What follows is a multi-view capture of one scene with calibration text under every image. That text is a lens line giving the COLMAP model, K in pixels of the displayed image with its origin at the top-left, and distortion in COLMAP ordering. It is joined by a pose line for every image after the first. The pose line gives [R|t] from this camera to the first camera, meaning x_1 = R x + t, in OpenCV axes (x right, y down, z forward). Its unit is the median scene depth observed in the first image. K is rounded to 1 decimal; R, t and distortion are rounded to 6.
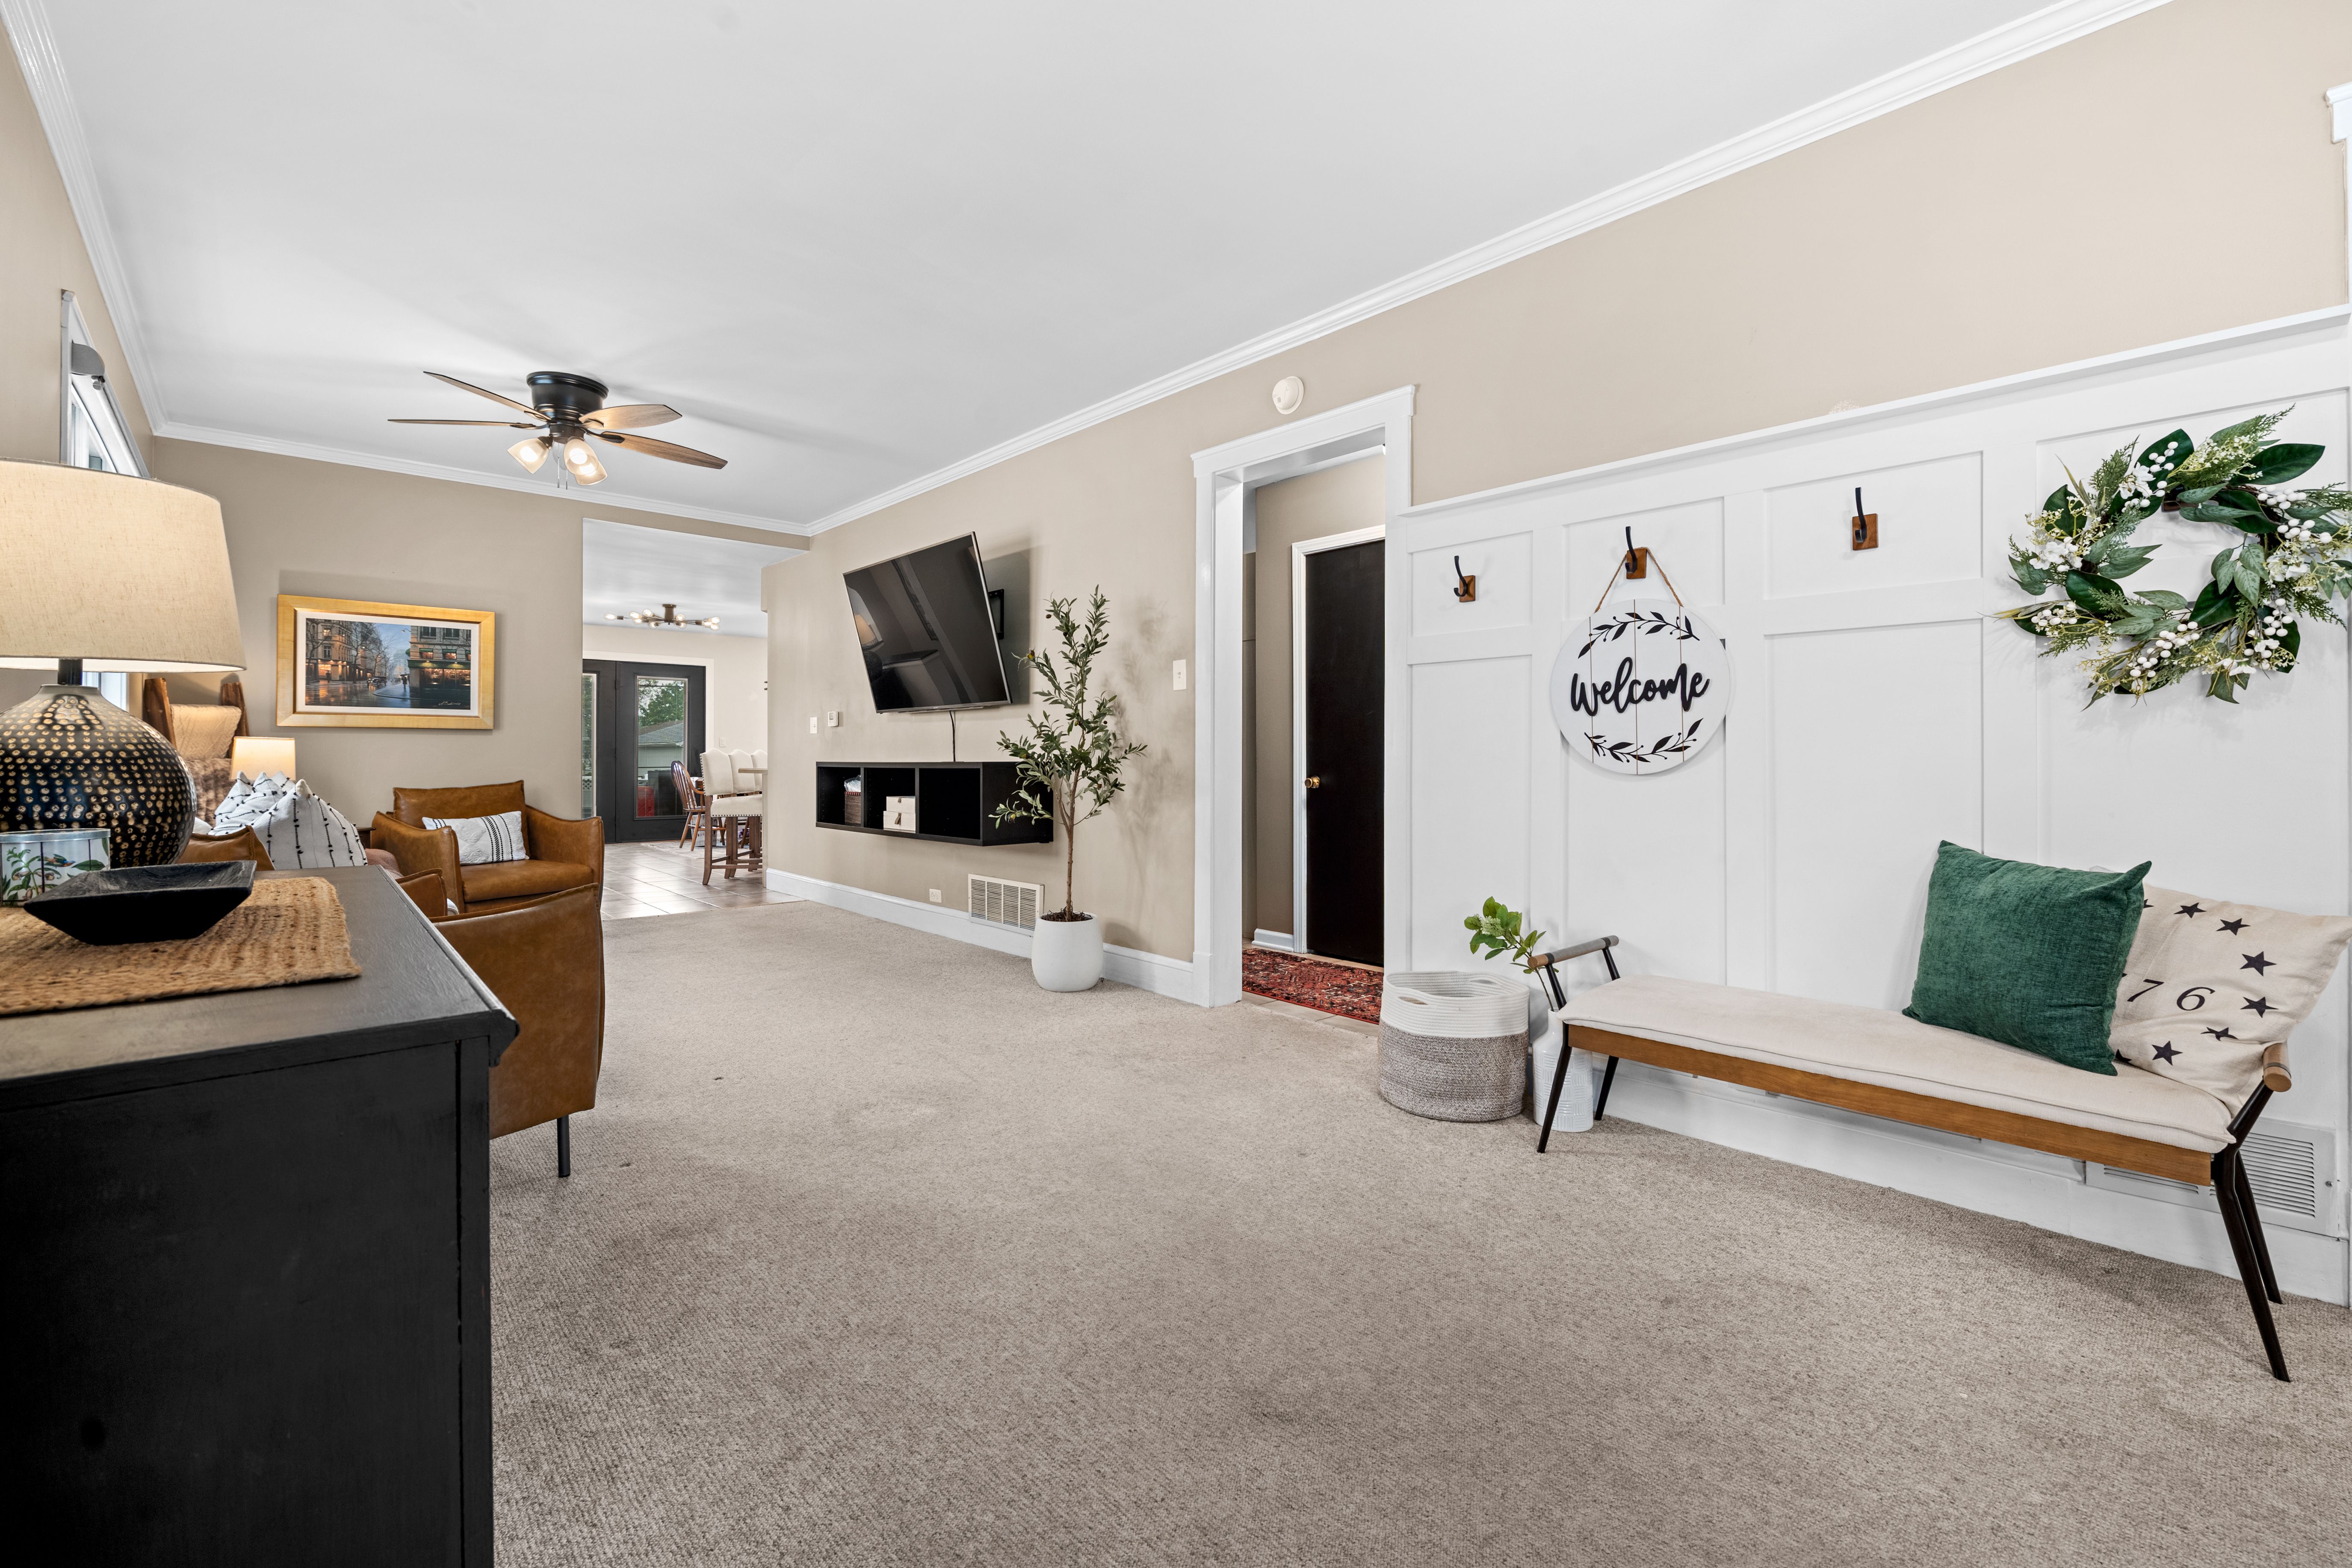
lens RADIAL K [[983.9, 0, 1176.5], [0, 983.9, 754.5], [0, 0, 1]] dist [-0.010805, -0.000176]
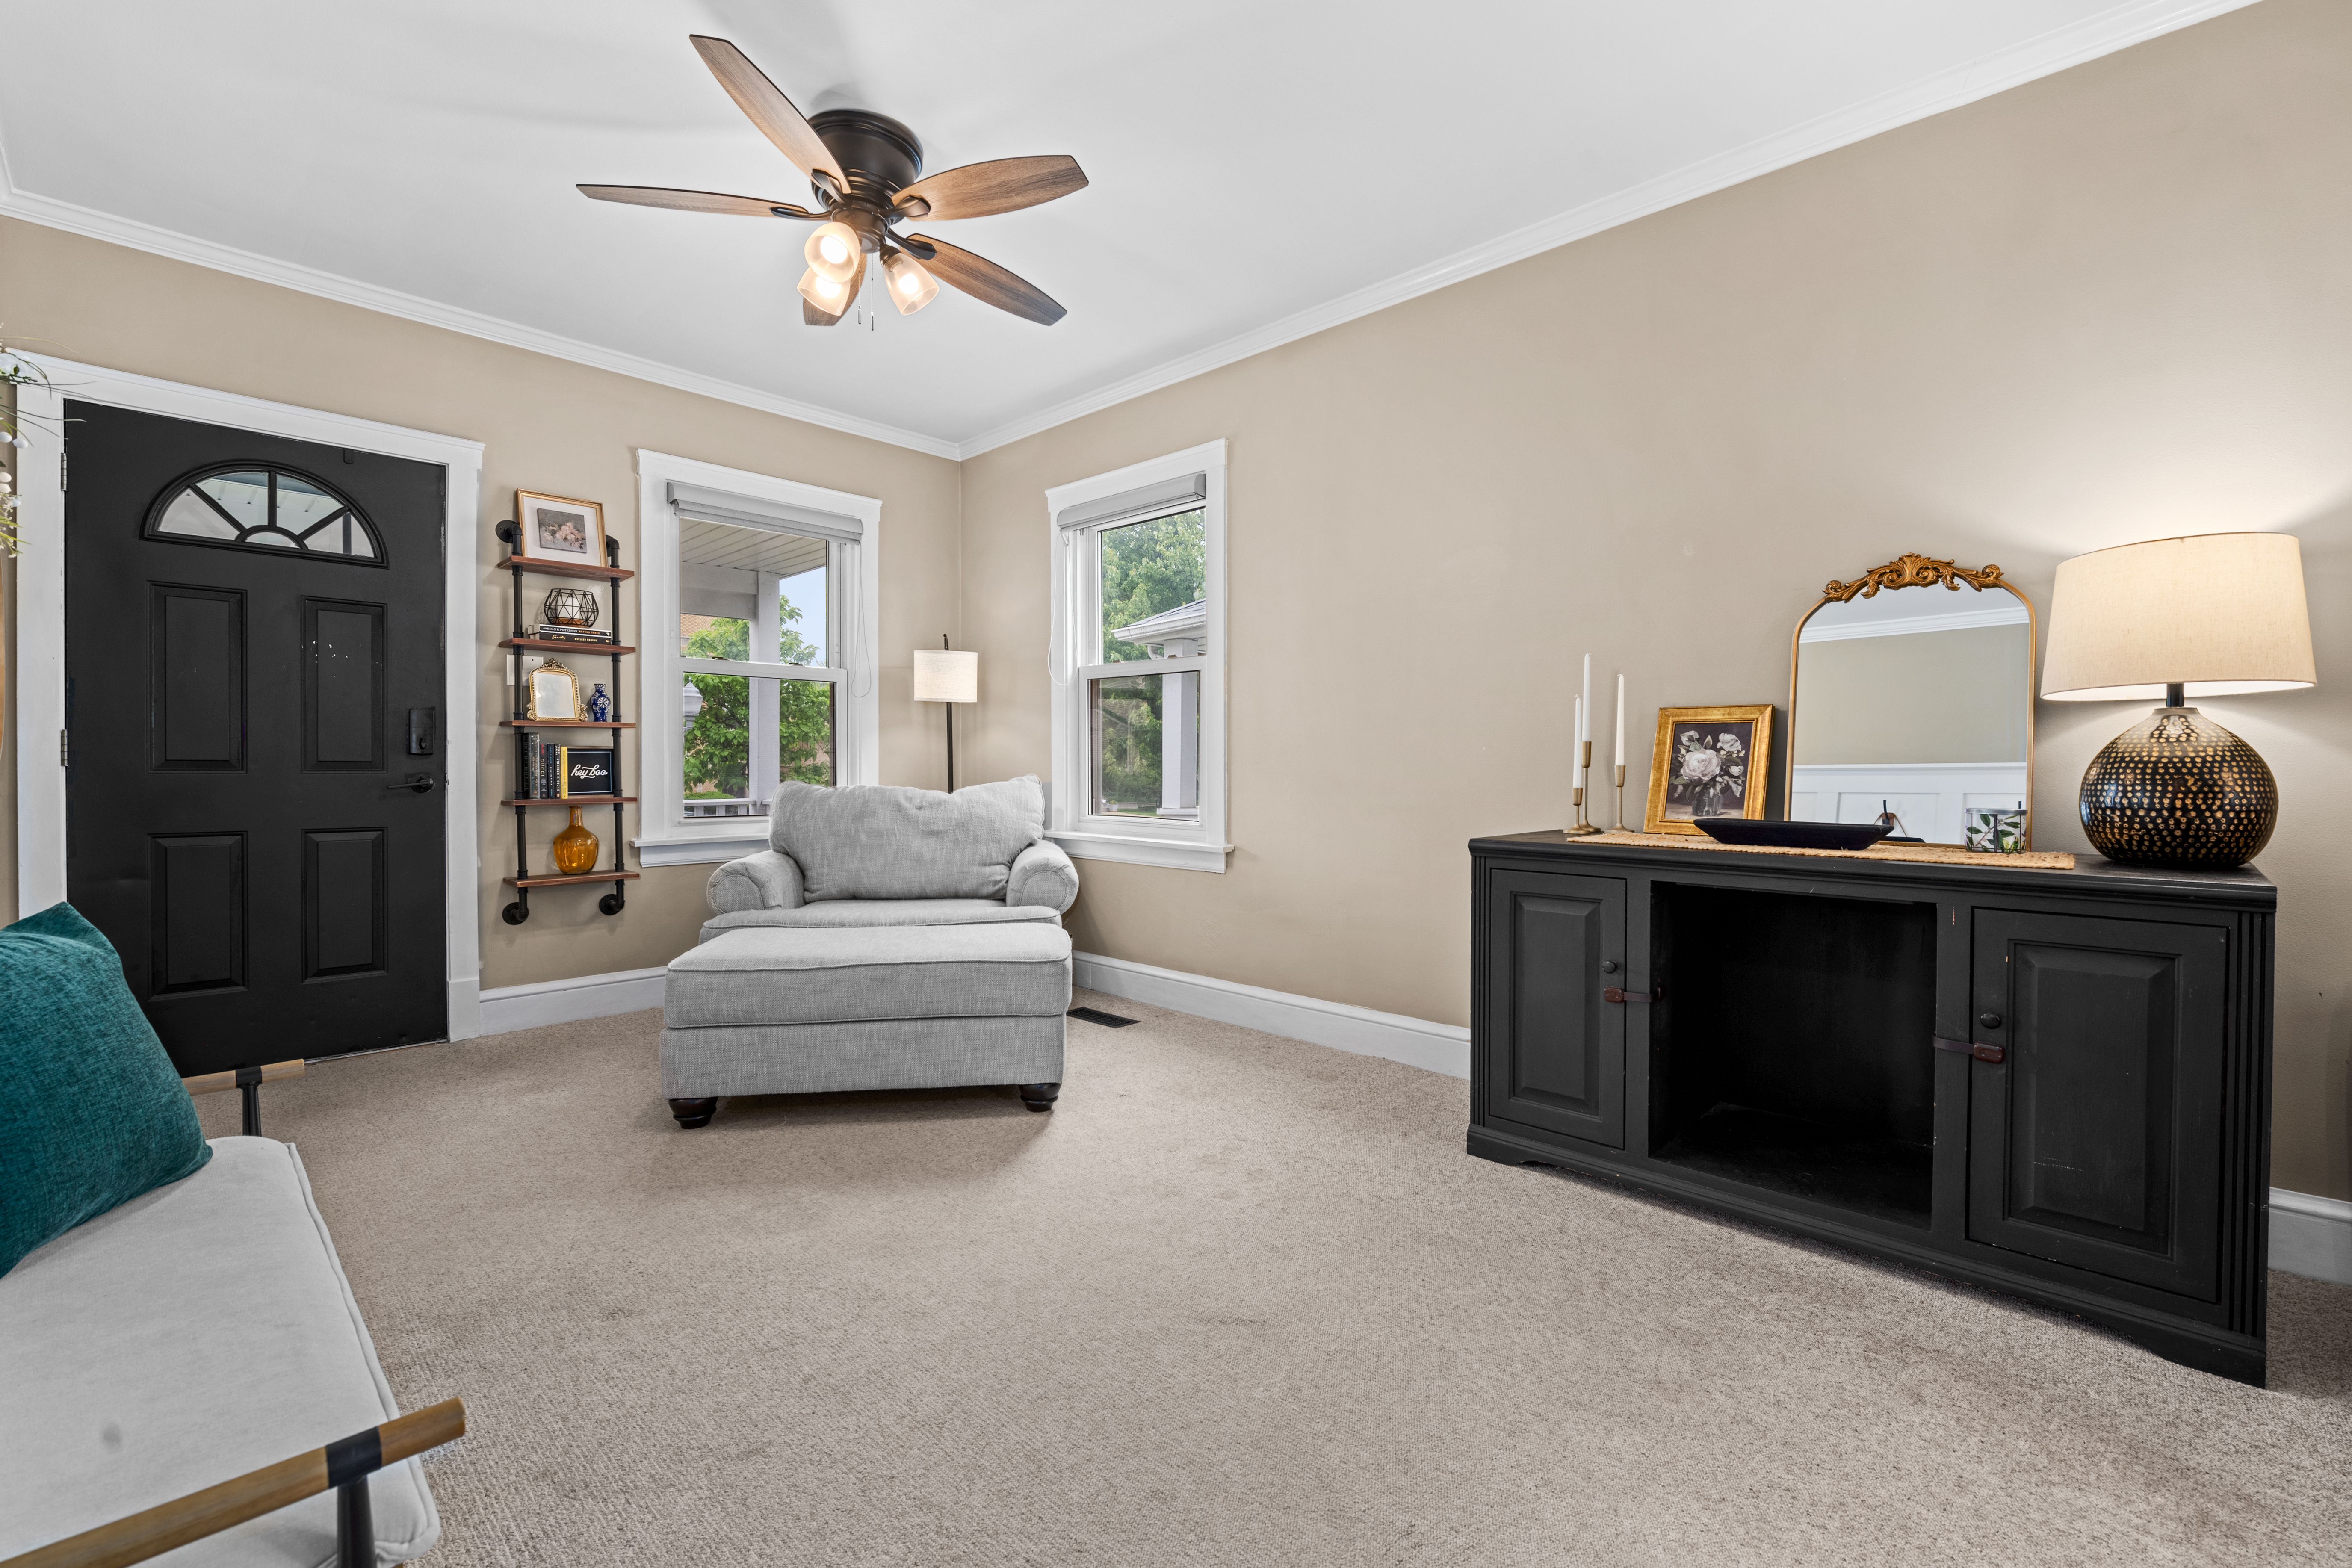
lens RADIAL K [[999.8, 0, 1179.8], [0, 999.8, 780.5], [0, 0, 1]] dist [-0.007061, -0.000432]
pose [[-0.997995, 0.001438, -0.063278, 0.075868], [0.000327, 0.999846, 0.017568, 0.001202], [0.063294, 0.017512, -0.997841, 0.651266]]
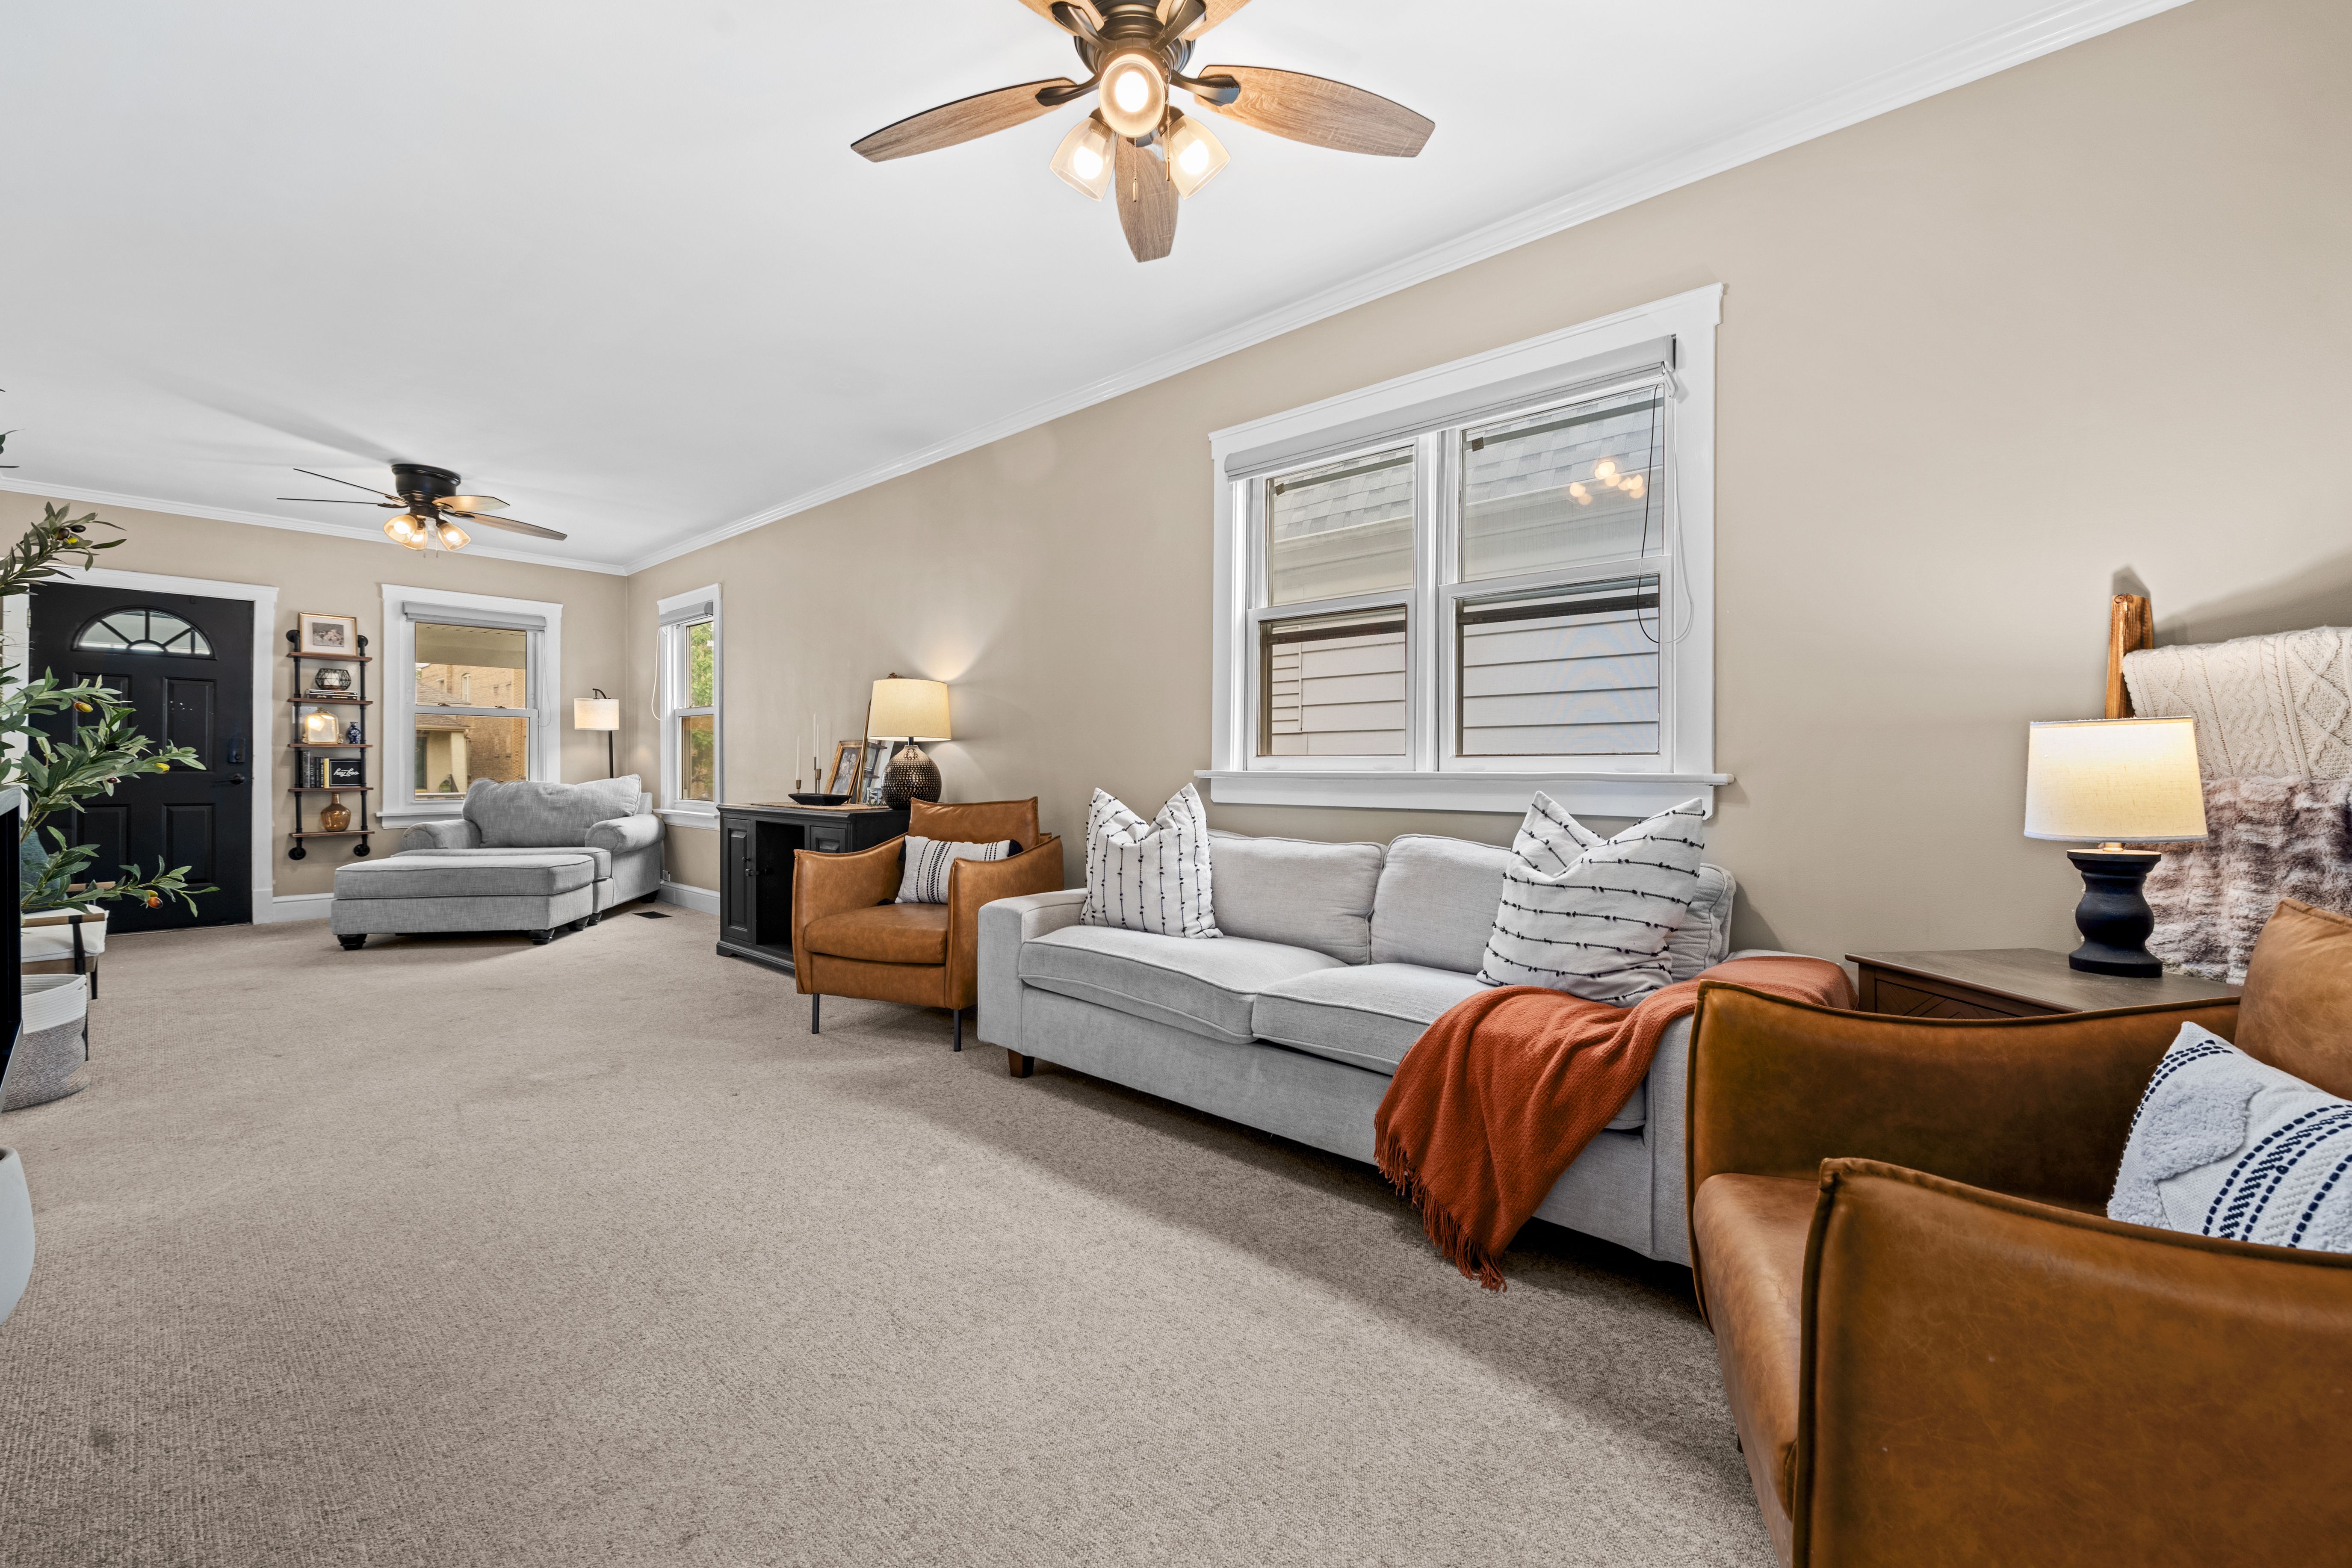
lens RADIAL K [[950.5, 0, 1177.5], [0, 950.5, 772.6], [0, 0, 1]] dist [-0.002372, -0.000283]
pose [[-0.995813, 0.001067, -0.091404, -0.502229], [0.000413, 0.999974, 0.007183, -0.000826], [0.091410, 0.007116, -0.995788, 1.211789]]
